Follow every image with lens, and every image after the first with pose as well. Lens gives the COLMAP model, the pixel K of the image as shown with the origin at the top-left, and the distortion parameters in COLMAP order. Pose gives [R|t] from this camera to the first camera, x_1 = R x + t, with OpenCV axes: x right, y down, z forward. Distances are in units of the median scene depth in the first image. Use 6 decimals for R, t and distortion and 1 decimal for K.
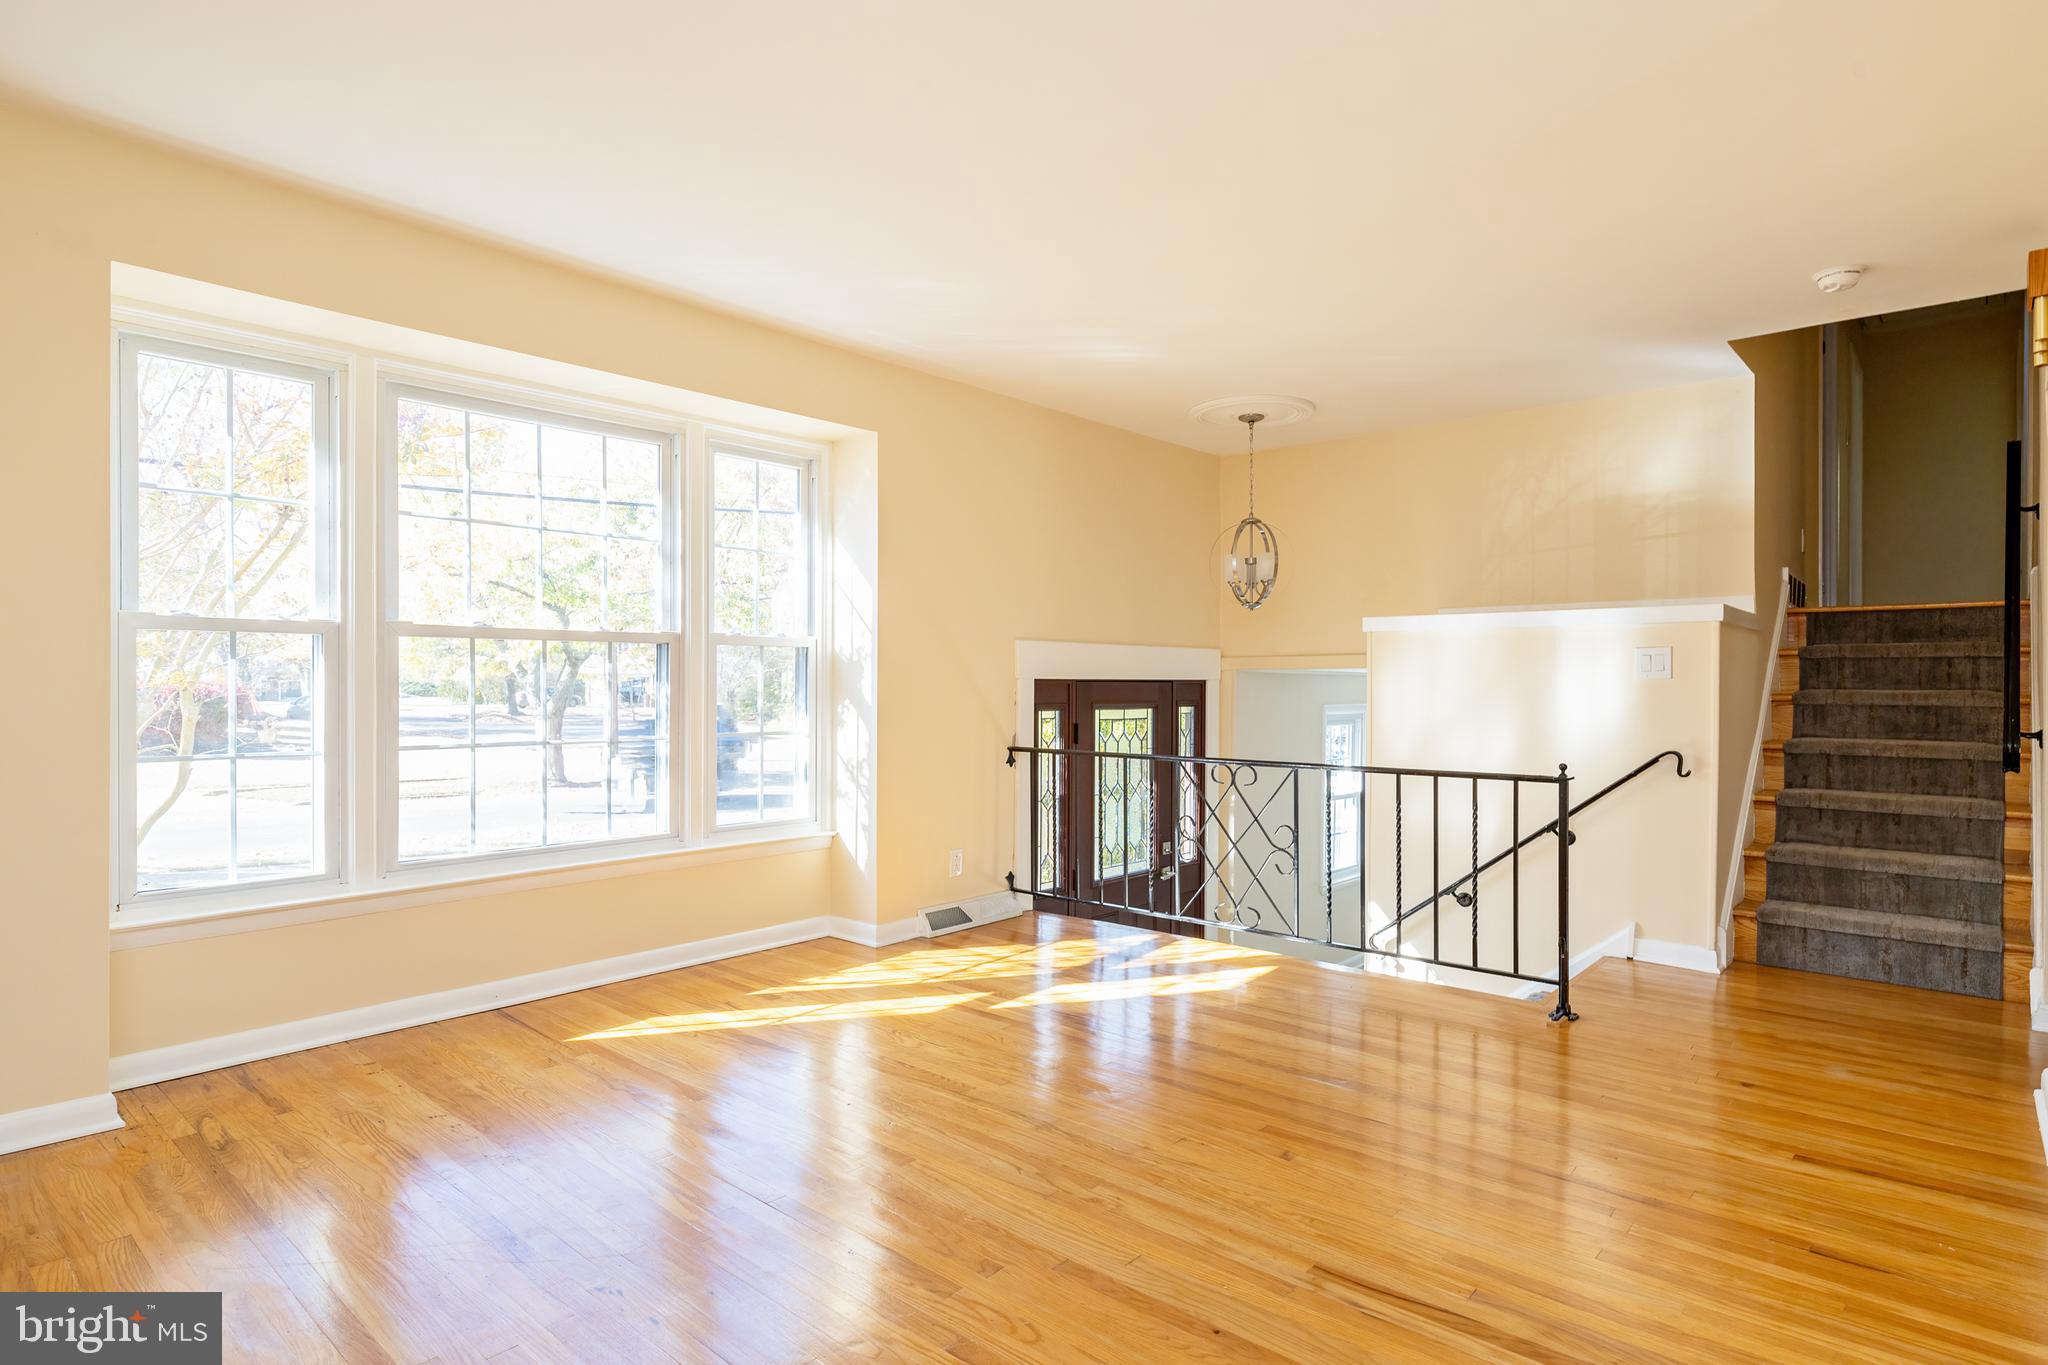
lens RADIAL K [[1104.7, 0, 1025.7], [0, 1104.7, 687.3], [0, 0, 1]] dist [0.000423, 0.000132]
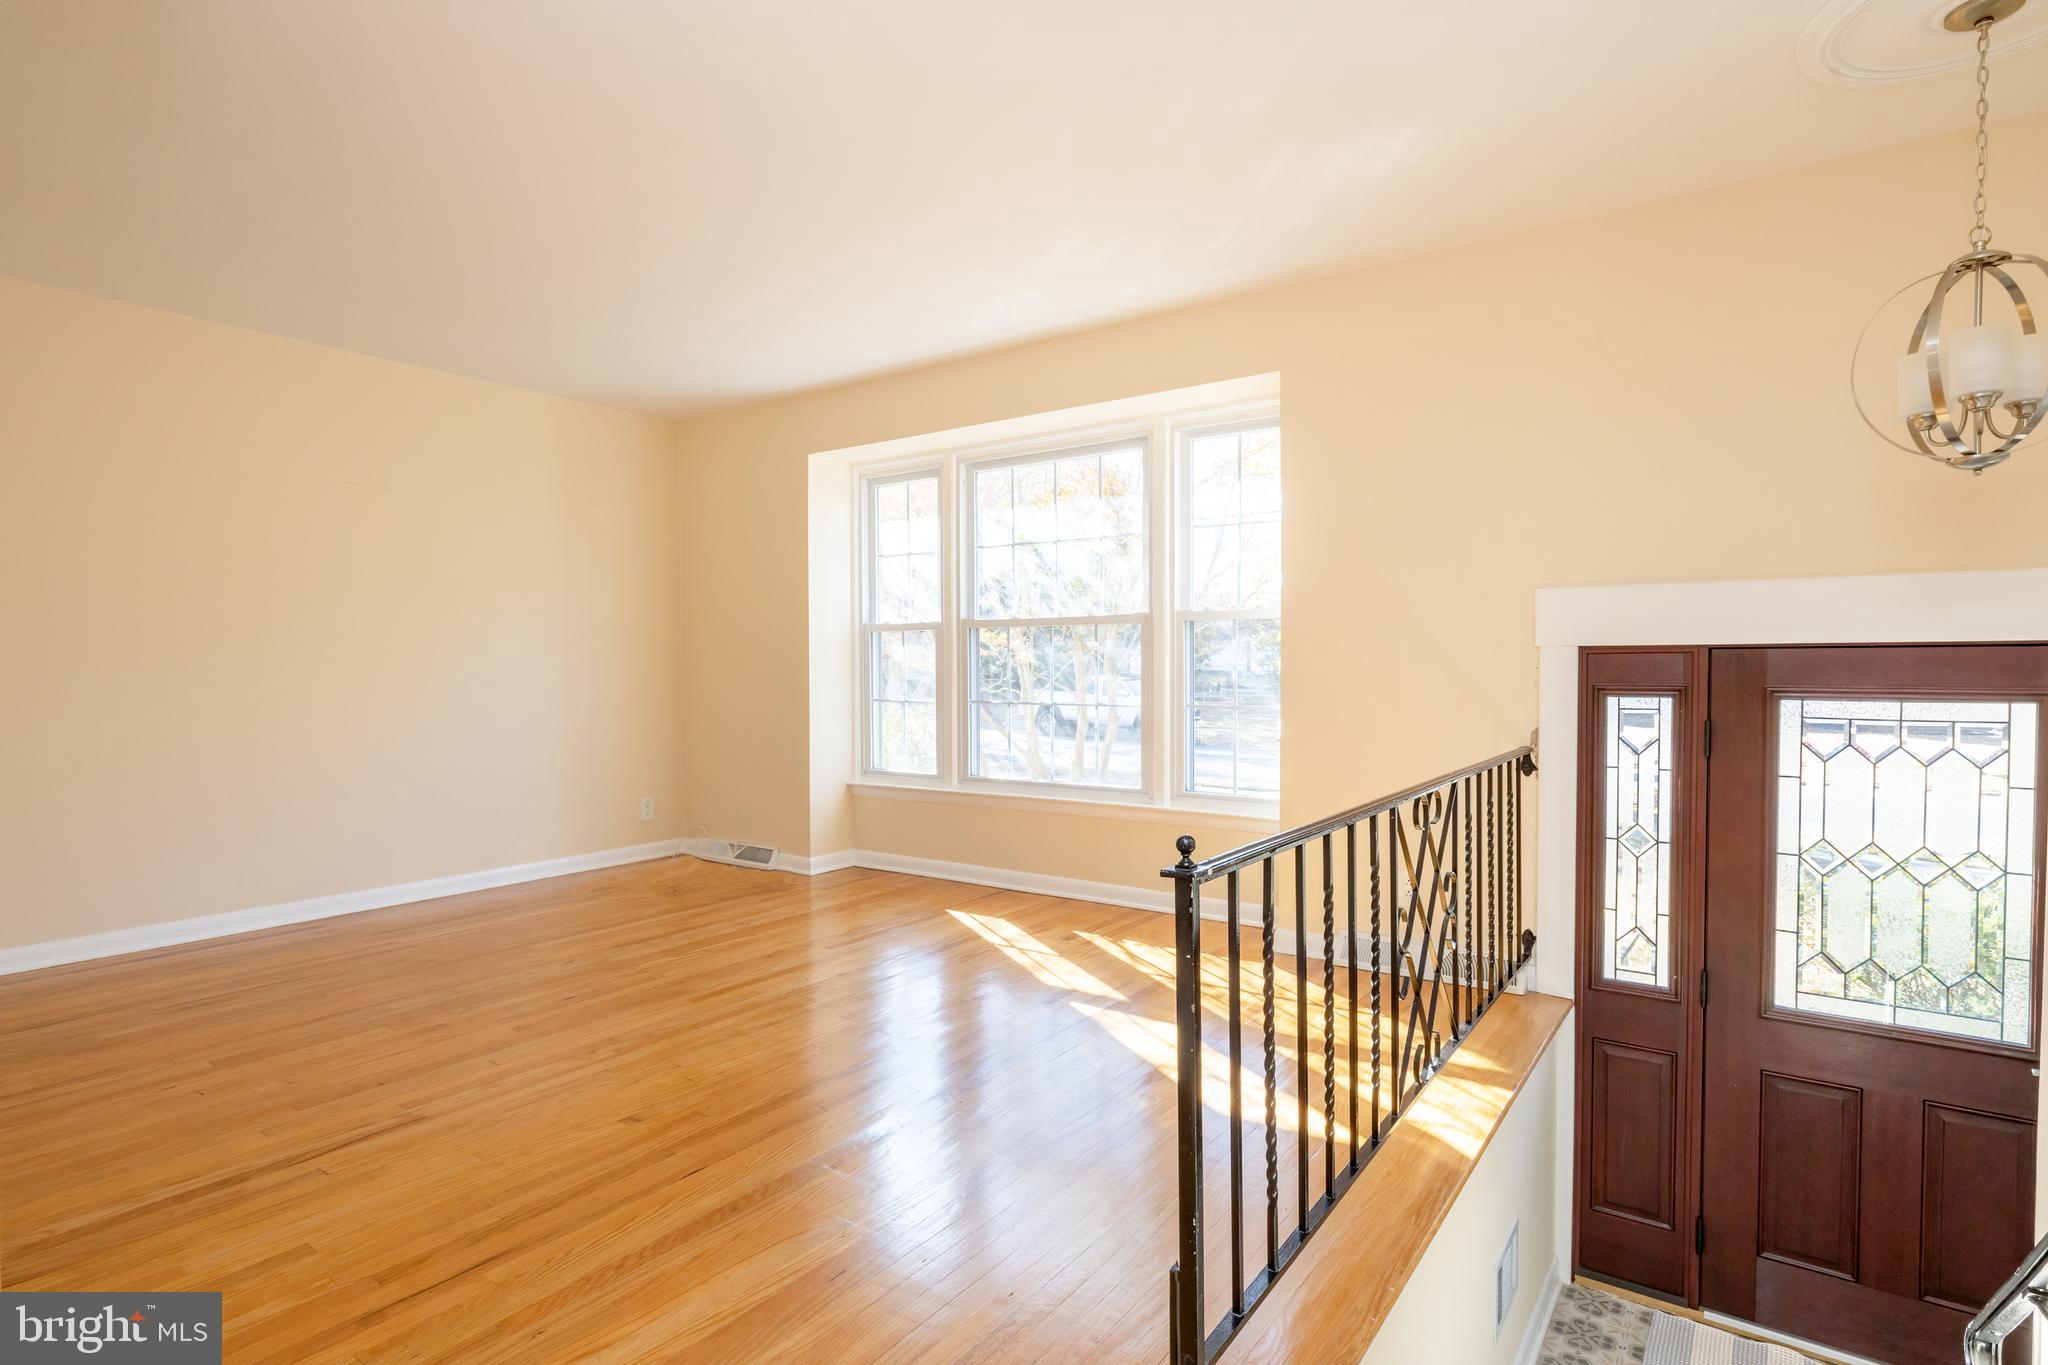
lens RADIAL K [[1045.7, 0, 1012.1], [0, 1045.7, 697.4], [0, 0, 1]] dist [0.002306, 0.000323]
pose [[0.090856, 0.029413, -0.995430, 0.760745], [-0.000604, 0.999565, 0.029480, 0.004908], [0.995864, -0.002078, 0.090834, 0.791152]]
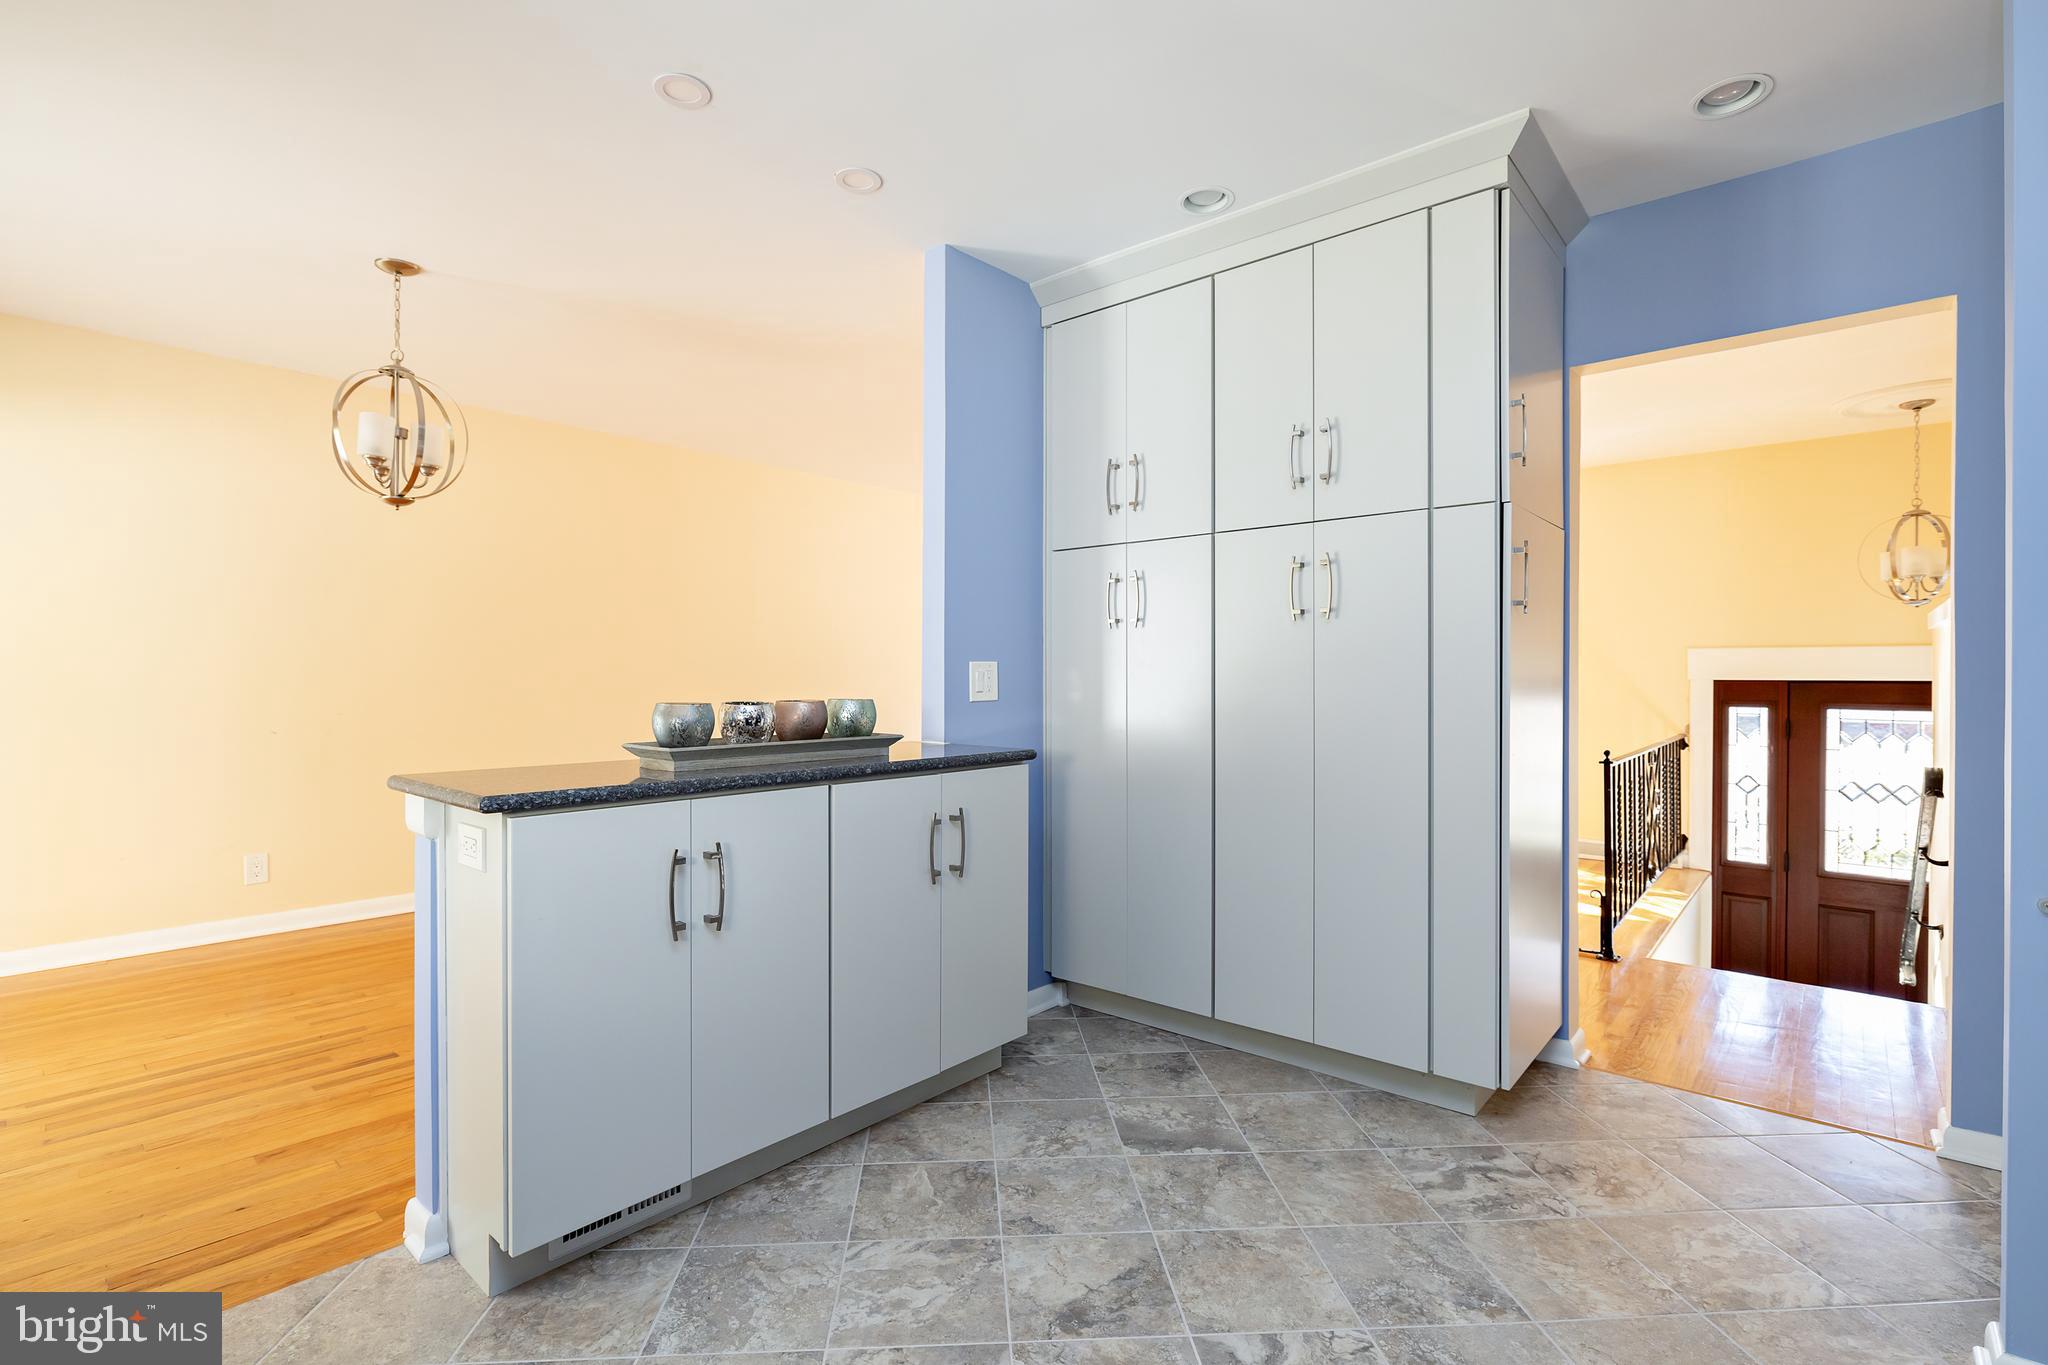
lens RADIAL K [[951.6, 0, 1001.6], [0, 951.6, 680.2], [0, 0, 1]] dist [-0.002668, -0.000350]
pose [[-0.008037, 0.004720, -0.999957, 1.351518], [-0.007843, 0.999958, 0.004783, -0.008289], [0.999937, 0.007881, -0.008000, 0.303610]]
